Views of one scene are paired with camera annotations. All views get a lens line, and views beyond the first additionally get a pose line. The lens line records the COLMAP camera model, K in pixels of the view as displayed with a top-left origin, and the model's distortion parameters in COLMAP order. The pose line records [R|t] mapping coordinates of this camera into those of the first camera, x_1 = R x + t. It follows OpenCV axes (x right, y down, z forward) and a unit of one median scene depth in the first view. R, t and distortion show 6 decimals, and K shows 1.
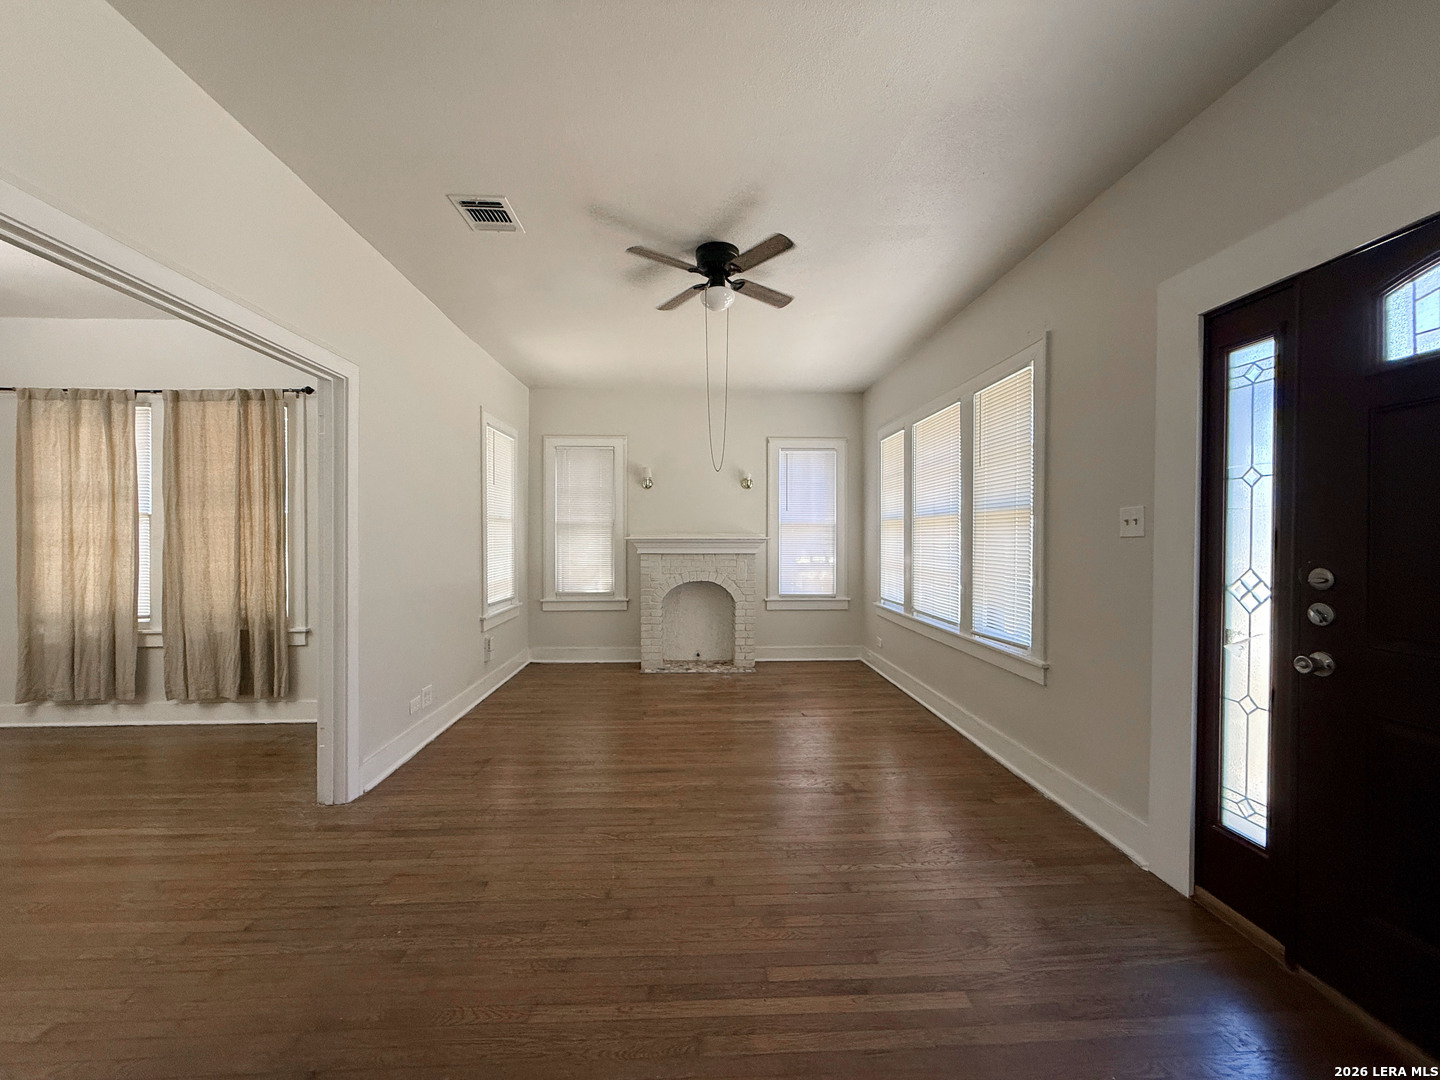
lens RADIAL K [[618.6, 0, 720.0], [0, 618.6, 540.0], [0, 0, 1]] dist [-0.001889, -0.000205]
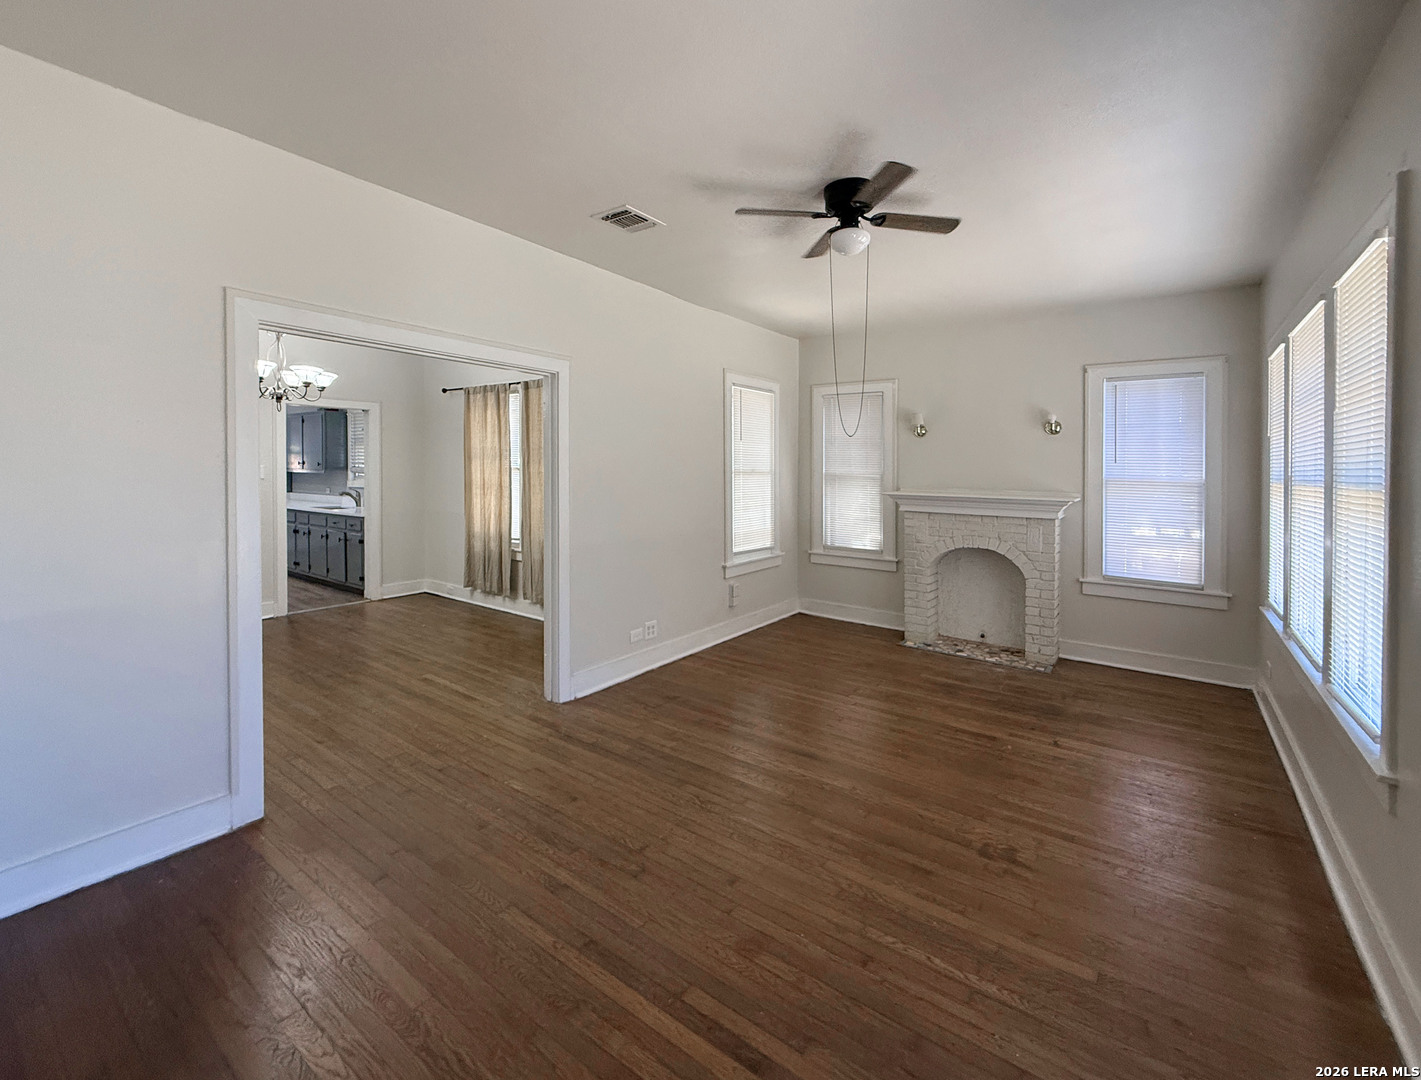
lens RADIAL K [[645.2, 0, 666.6], [0, 645.2, 481.6], [0, 0, 1]] dist [-0.001881, 0.000012]
pose [[0.744871, 0.027850, -0.666628, 0.335175], [-0.015880, 0.999585, 0.024016, -0.053178], [0.667020, -0.007303, 0.745004, 0.115723]]
